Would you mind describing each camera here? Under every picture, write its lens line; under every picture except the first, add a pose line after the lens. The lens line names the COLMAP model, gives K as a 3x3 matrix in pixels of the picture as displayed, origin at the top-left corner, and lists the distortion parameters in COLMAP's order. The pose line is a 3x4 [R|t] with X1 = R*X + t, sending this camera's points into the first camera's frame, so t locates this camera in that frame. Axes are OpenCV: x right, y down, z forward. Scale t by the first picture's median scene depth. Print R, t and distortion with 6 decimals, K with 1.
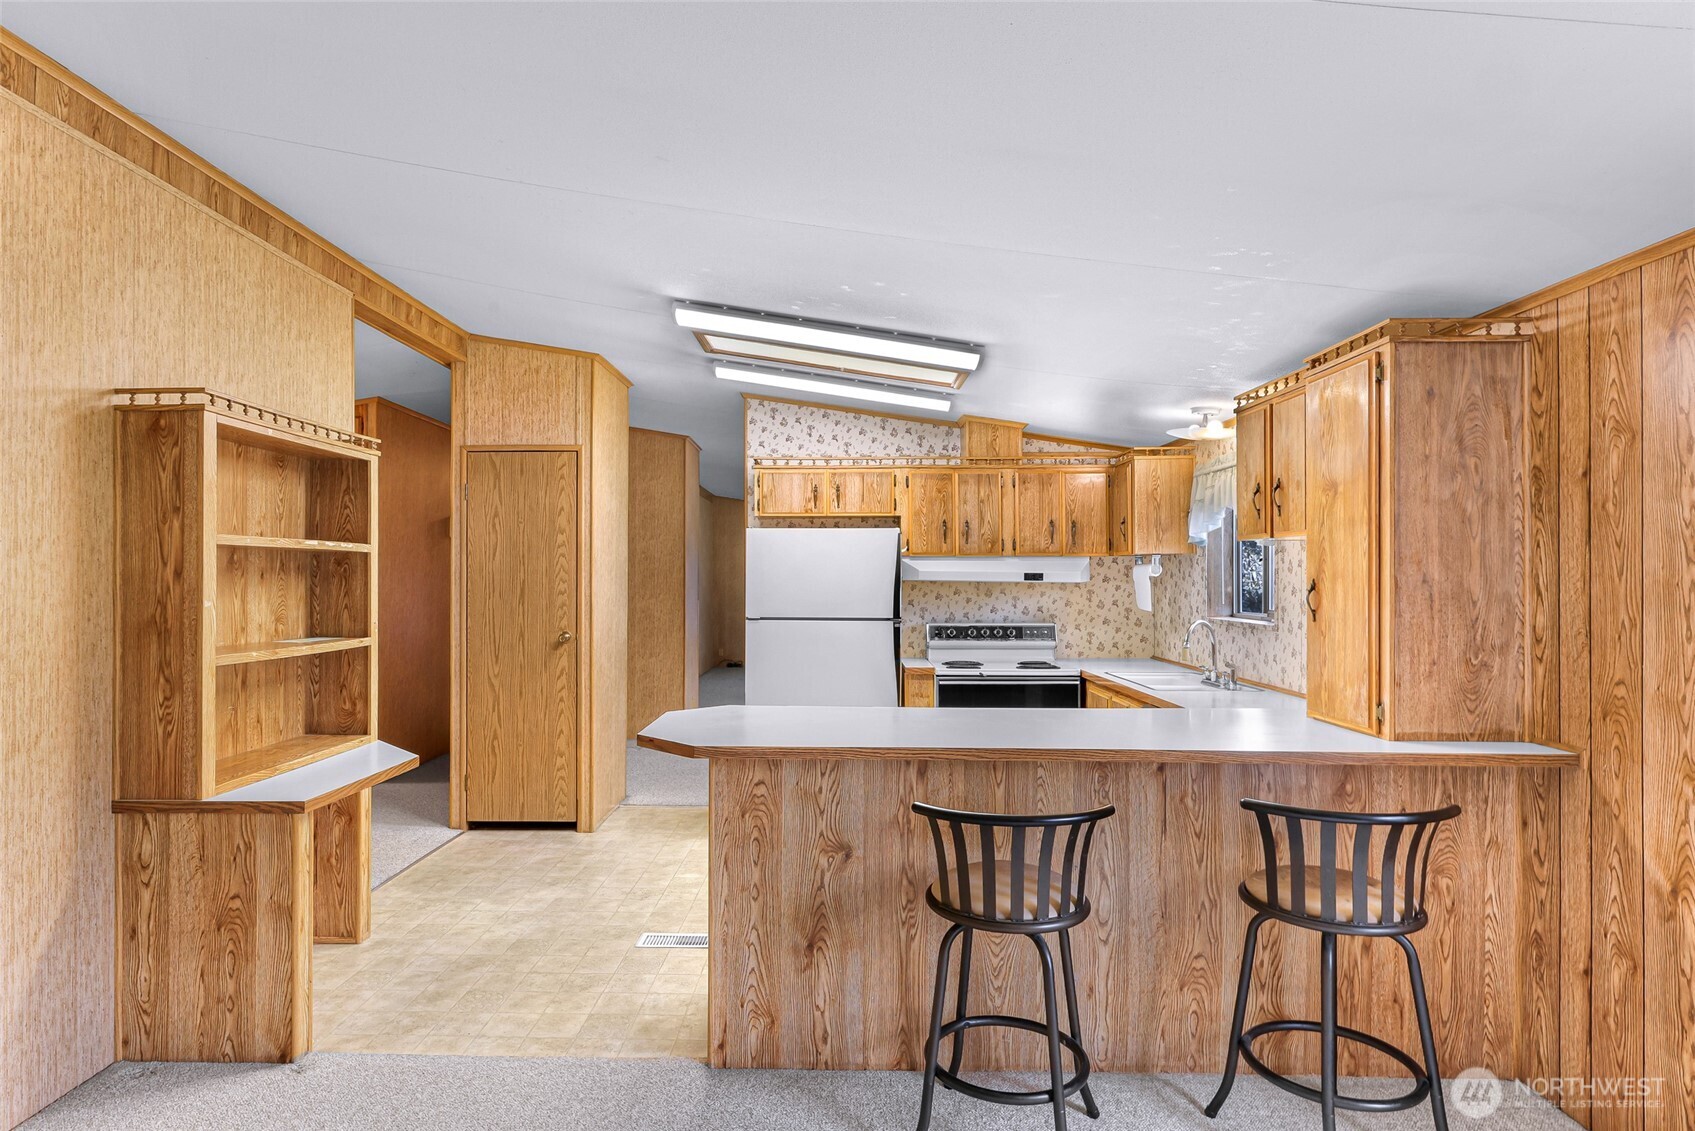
lens RADIAL K [[959.7, 0, 745.1], [0, 959.7, 575.8], [0, 0, 1]] dist [0.004226, 0.001902]
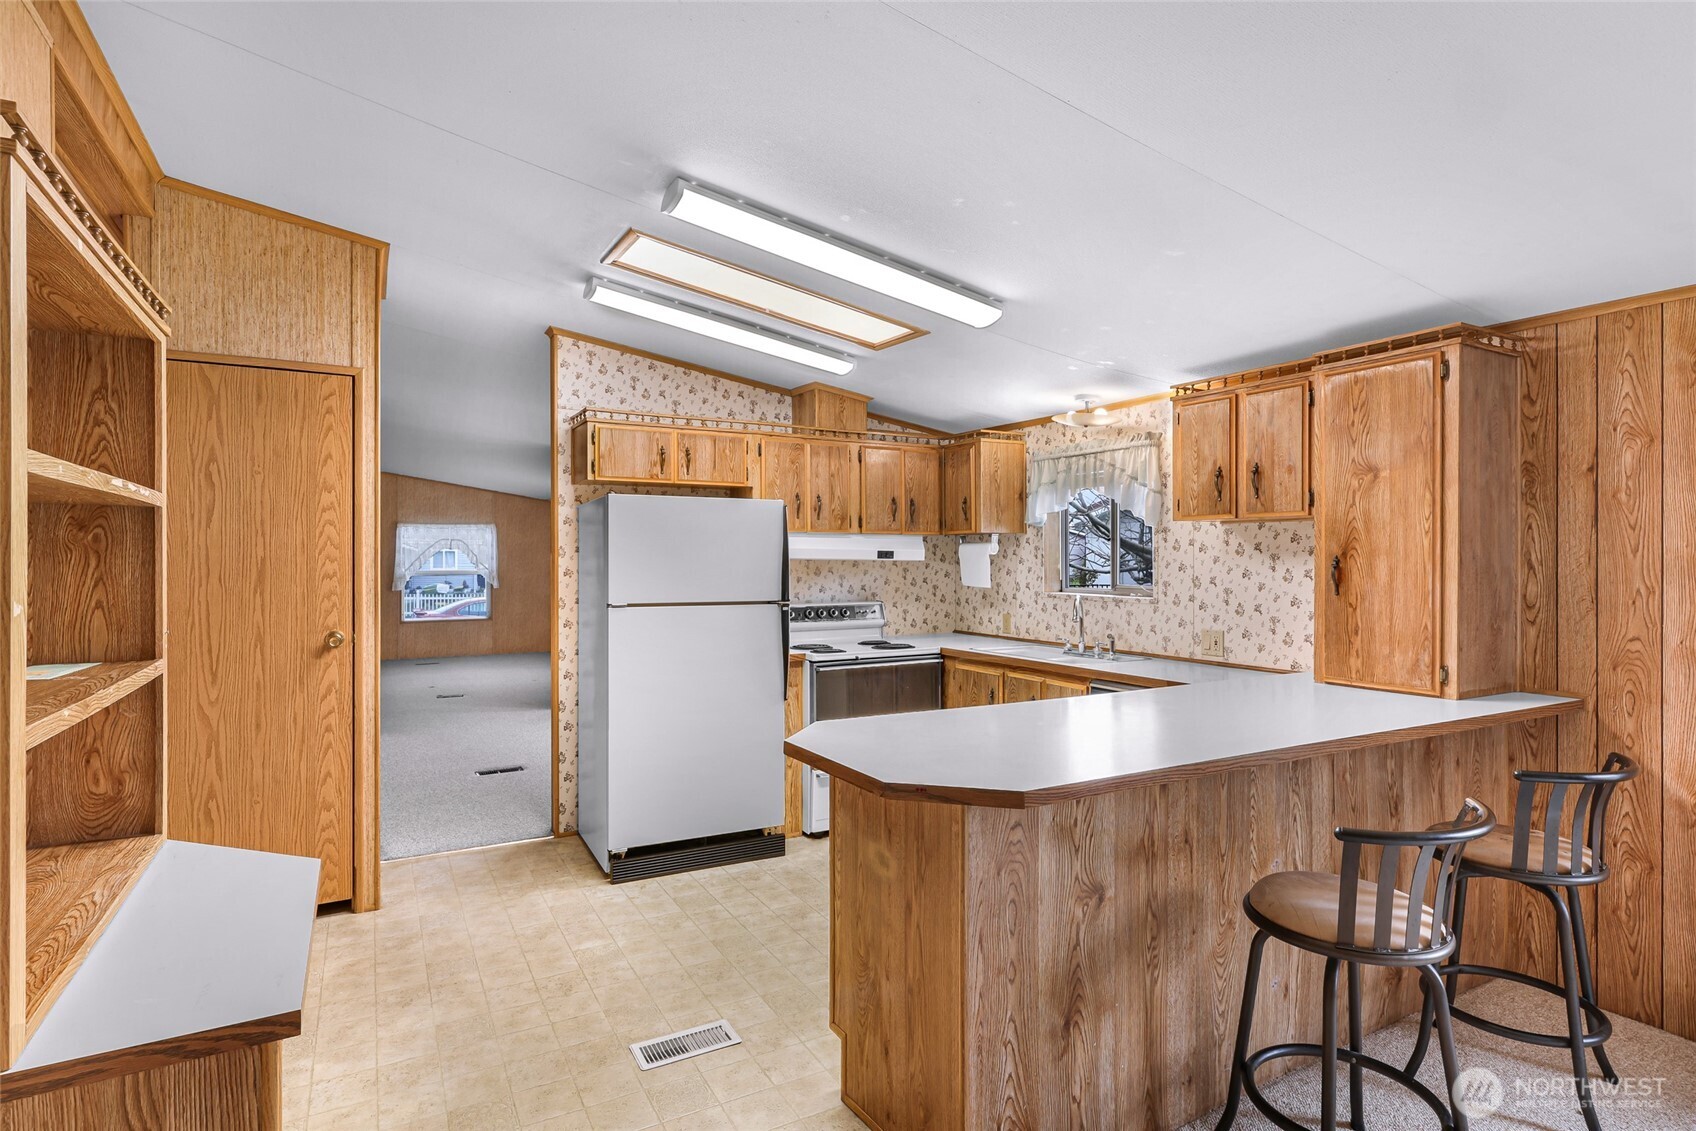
lens RADIAL K [[916.0, 0, 814.7], [0, 916.0, 561.6], [0, 0, 1]] dist [0.004400, 0.000171]
pose [[0.838629, -0.001883, 0.544699, -0.344568], [-0.001464, 0.999983, 0.005711, 0.003583], [-0.544700, -0.005587, 0.838612, 0.329032]]
